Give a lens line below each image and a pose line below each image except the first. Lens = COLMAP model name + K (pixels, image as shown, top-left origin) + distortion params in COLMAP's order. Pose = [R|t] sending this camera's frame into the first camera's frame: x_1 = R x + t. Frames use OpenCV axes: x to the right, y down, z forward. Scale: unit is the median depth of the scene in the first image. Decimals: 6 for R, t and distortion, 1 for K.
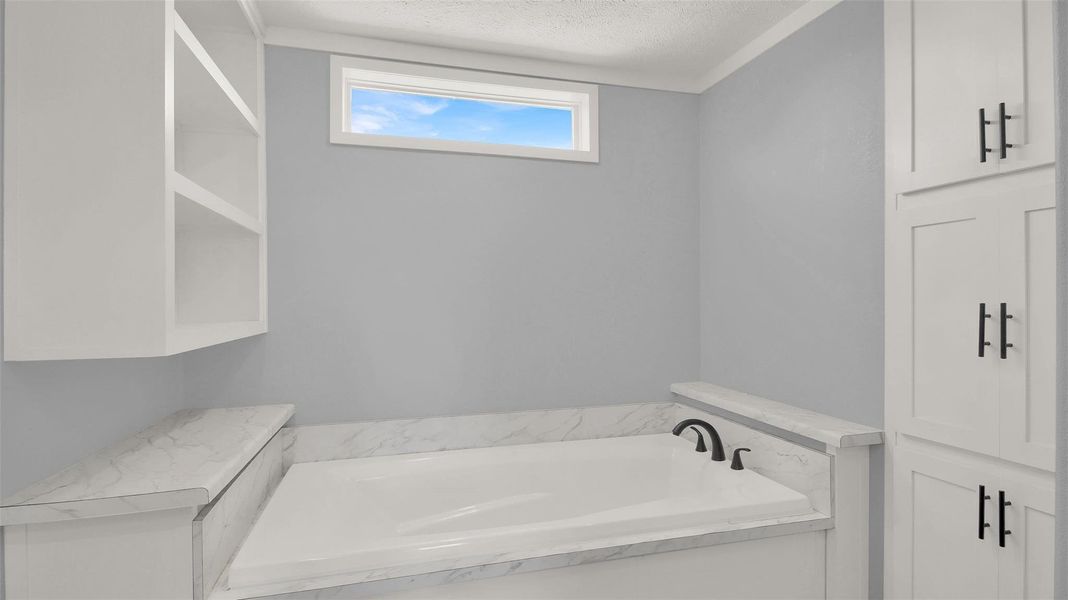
lens RADIAL K [[553.8, 0, 534.0], [0, 553.8, 300.0], [0, 0, 1]] dist [0.021495, 0.000134]
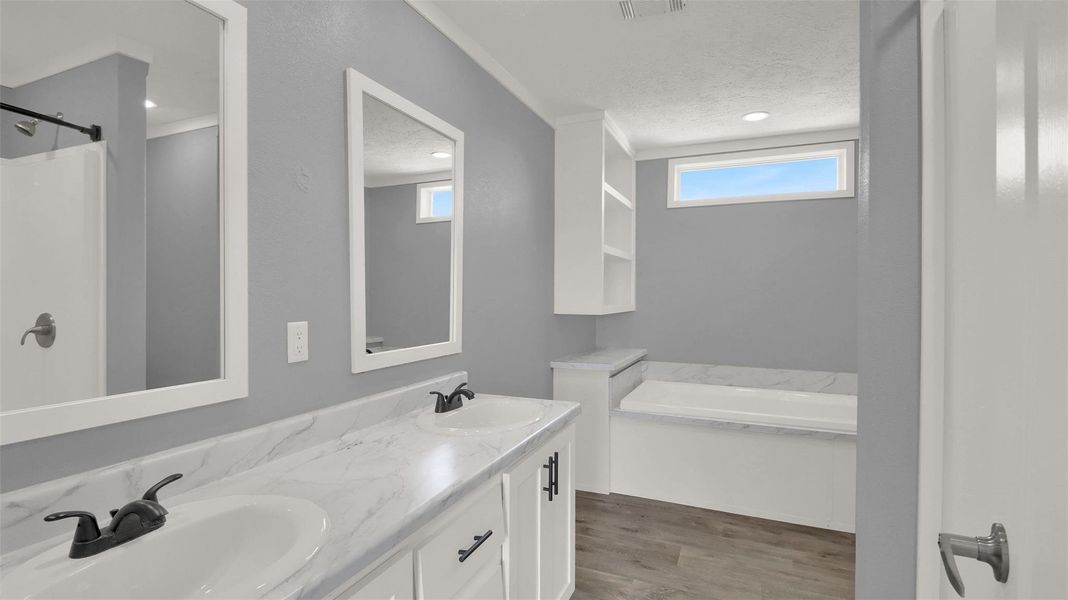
lens RADIAL K [[522.0, 0, 536.0], [0, 522.0, 294.2], [0, 0, 1]] dist [-0.017823, -0.000468]
pose [[0.806030, 0.014462, -0.591698, 0.303757], [-0.015523, 0.999874, 0.003294, 0.004118], [0.591671, 0.006530, 0.806153, -0.634746]]
